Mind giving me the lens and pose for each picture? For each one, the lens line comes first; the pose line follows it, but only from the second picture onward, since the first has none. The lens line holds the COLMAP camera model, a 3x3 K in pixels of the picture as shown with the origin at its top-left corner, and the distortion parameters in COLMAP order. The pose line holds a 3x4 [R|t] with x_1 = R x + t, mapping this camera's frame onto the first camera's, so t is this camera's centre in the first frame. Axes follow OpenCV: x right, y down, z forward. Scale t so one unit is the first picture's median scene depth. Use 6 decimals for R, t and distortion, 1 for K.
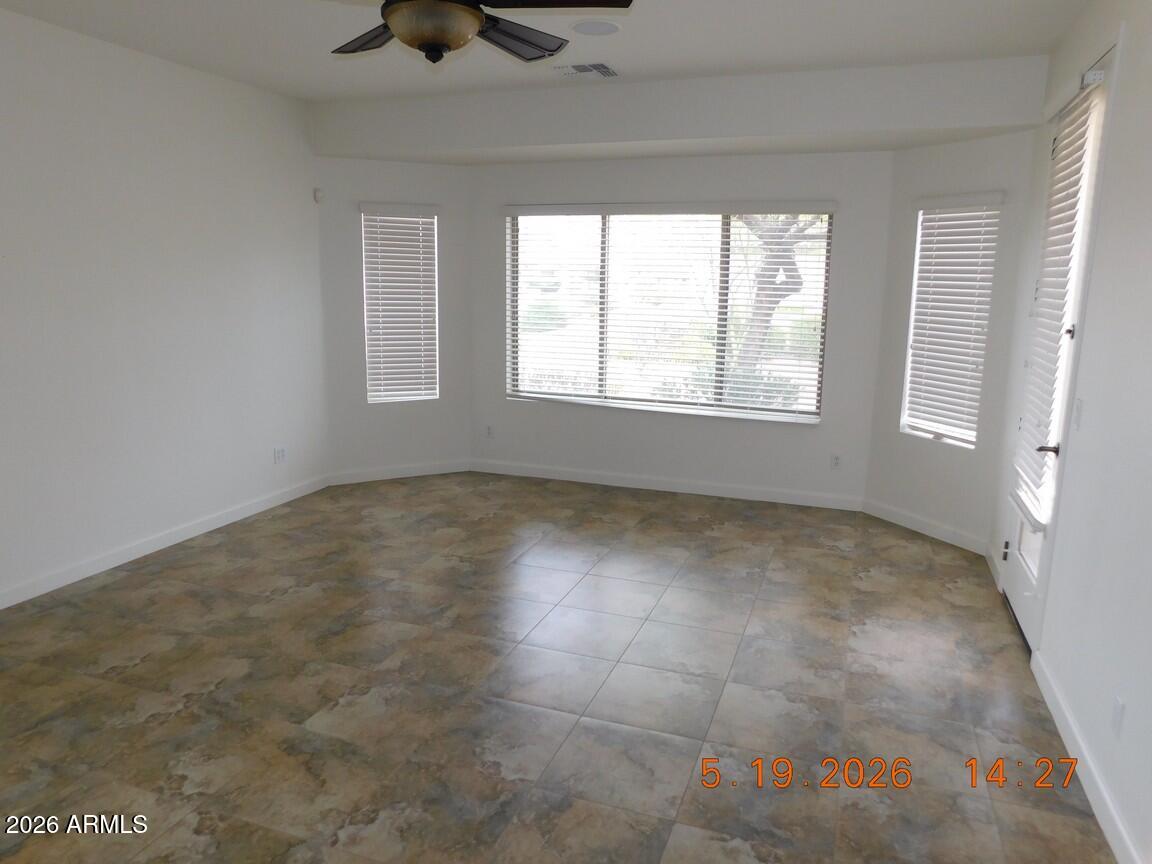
lens RADIAL K [[799.0, 0, 576.0], [0, 799.0, 432.0], [0, 0, 1]] dist [-0.068620, 0.064492]
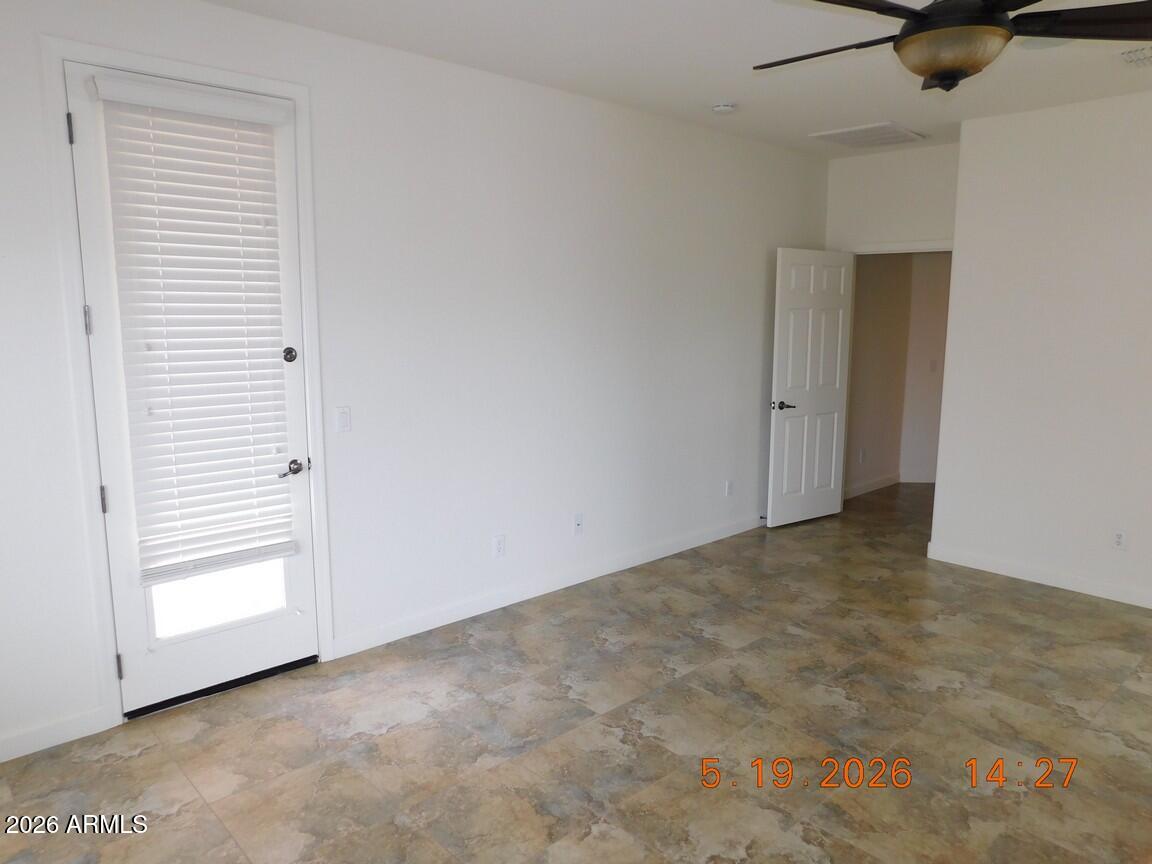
lens RADIAL K [[799.0, 0, 576.0], [0, 799.0, 432.0], [0, 0, 1]] dist [-0.068620, 0.064492]
pose [[-0.892474, -0.088554, 0.442322, -0.148701], [0.068495, 0.942570, 0.326909, -0.271471], [-0.445869, 0.322055, -0.835154, 1.353924]]
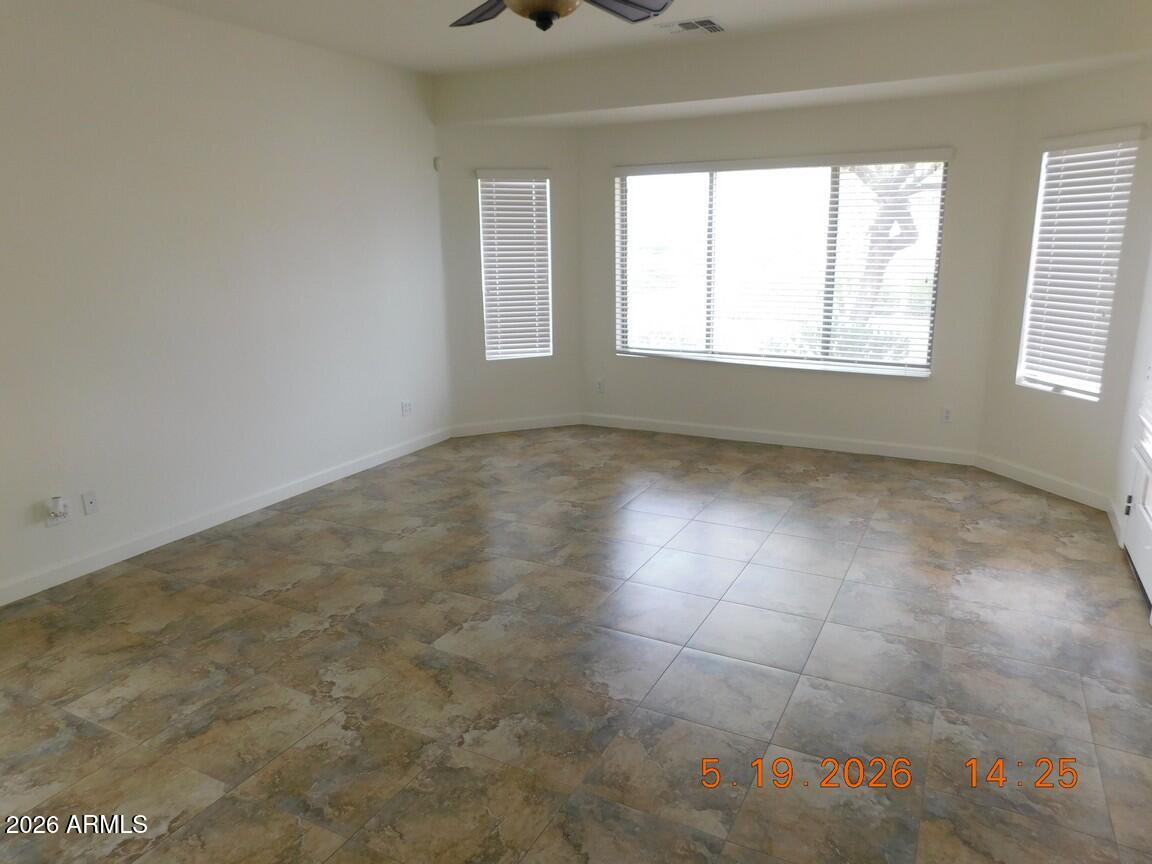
lens RADIAL K [[781.7, 0, 576.0], [0, 781.7, 432.0], [0, 0, 1]] dist [-0.050674, 0.058635]
pose [[0.990175, 0.004186, -0.139770, 0.005794], [0.002972, 0.998696, 0.050964, 0.010585], [0.139801, -0.050879, 0.988872, -0.031631]]
